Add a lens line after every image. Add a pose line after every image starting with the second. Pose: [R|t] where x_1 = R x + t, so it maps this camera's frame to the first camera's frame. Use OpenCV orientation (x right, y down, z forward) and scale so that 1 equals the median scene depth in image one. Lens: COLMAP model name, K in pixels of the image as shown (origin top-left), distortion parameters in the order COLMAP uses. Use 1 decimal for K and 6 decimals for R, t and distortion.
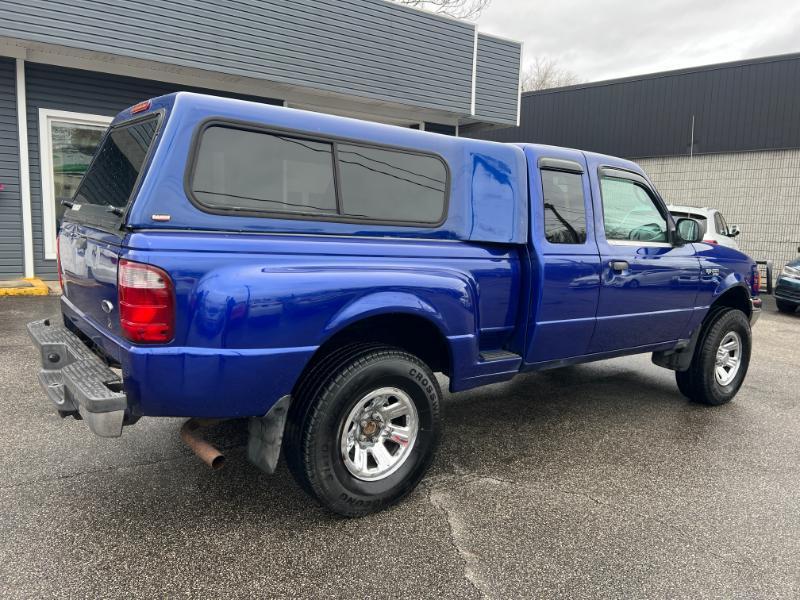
lens RADIAL K [[601.2, 0, 394.0], [0, 601.2, 300.0], [0, 0, 1]] dist [0.049144, -0.050198]
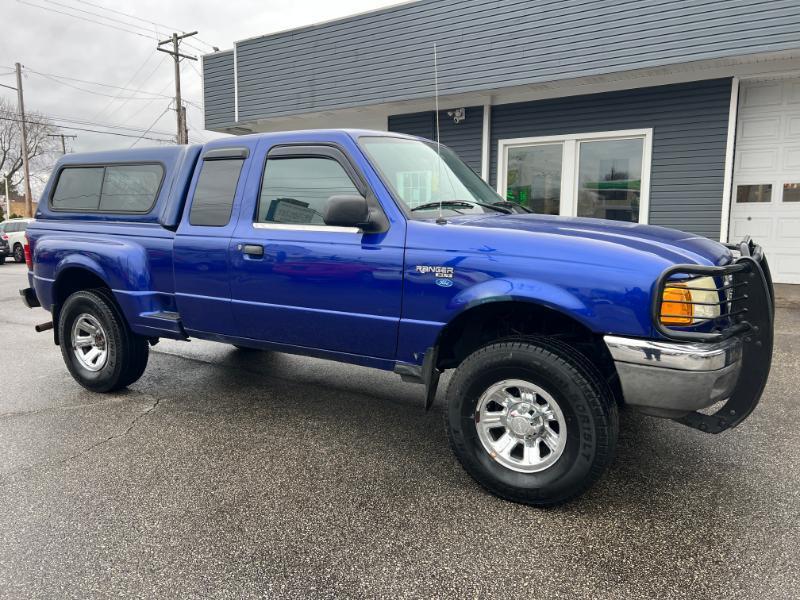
lens RADIAL K [[608.4, 0, 403.7], [0, 608.4, 296.8], [0, 0, 1]] dist [0.045092, -0.006087]
pose [[0.363788, 0.085769, -0.927525, 1.537110], [-0.114868, 0.992282, 0.046704, -0.061964], [0.924372, 0.089552, 0.370833, 0.983364]]
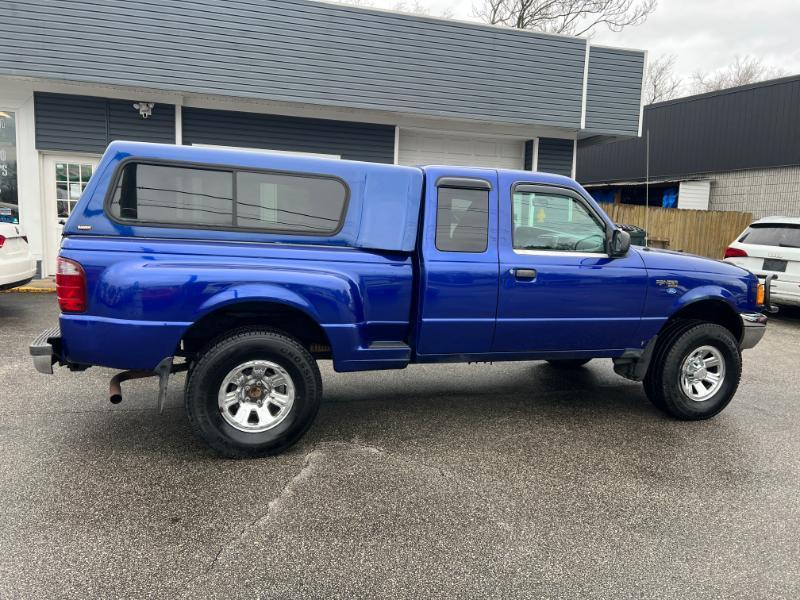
lens RADIAL K [[601.2, 0, 399.6], [0, 601.2, 303.0], [0, 0, 1]] dist [0.049144, -0.050198]
pose [[0.952817, 0.035811, -0.301425, 0.550539], [-0.041750, 0.999040, -0.013281, 0.024052], [0.300660, 0.025238, 0.953398, -0.117424]]
